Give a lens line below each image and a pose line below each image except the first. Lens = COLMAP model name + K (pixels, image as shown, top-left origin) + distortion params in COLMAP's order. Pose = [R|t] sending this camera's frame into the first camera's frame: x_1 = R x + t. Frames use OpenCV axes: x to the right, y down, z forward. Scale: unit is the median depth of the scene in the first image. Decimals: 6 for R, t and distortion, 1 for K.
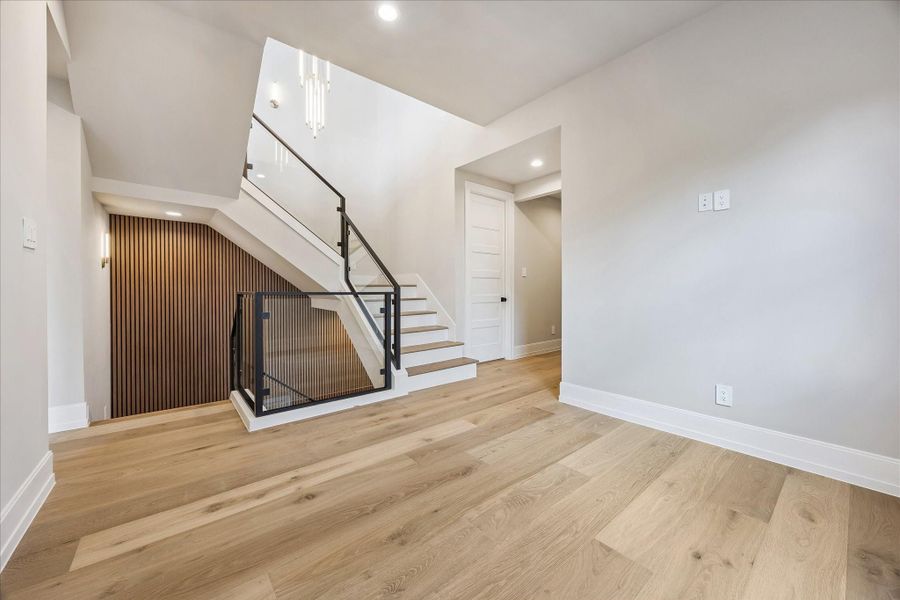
lens RADIAL K [[341.2, 0, 454.2], [0, 341.2, 294.6], [0, 0, 1]] dist [-0.008437, 0.000147]
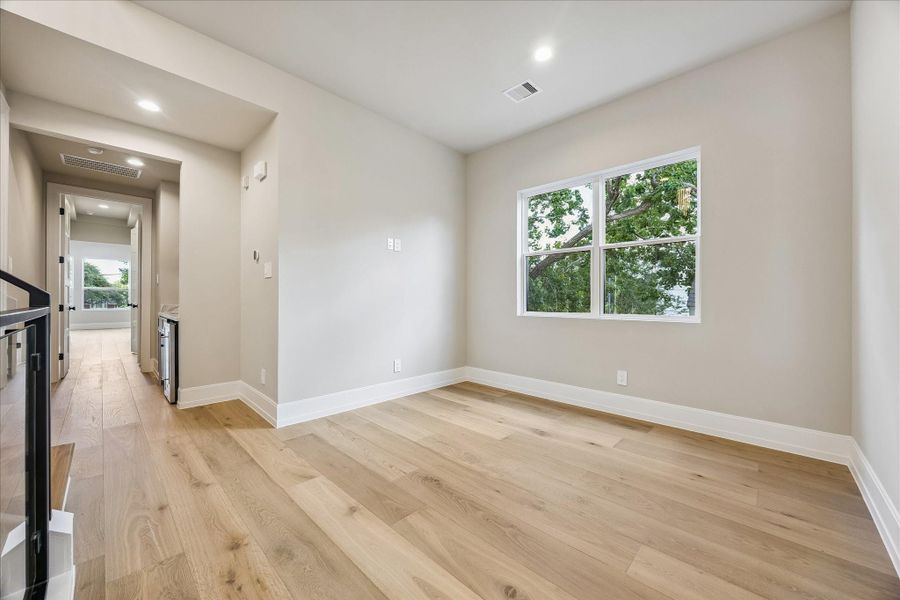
lens RADIAL K [[341.2, 0, 453.3], [0, 341.2, 300.3], [0, 0, 1]] dist [-0.008437, 0.000147]
pose [[-0.110544, 0.000993, 0.993871, -0.831705], [0.009795, 0.999952, 0.000090, -0.012389], [-0.993823, 0.009745, -0.110549, 0.887084]]
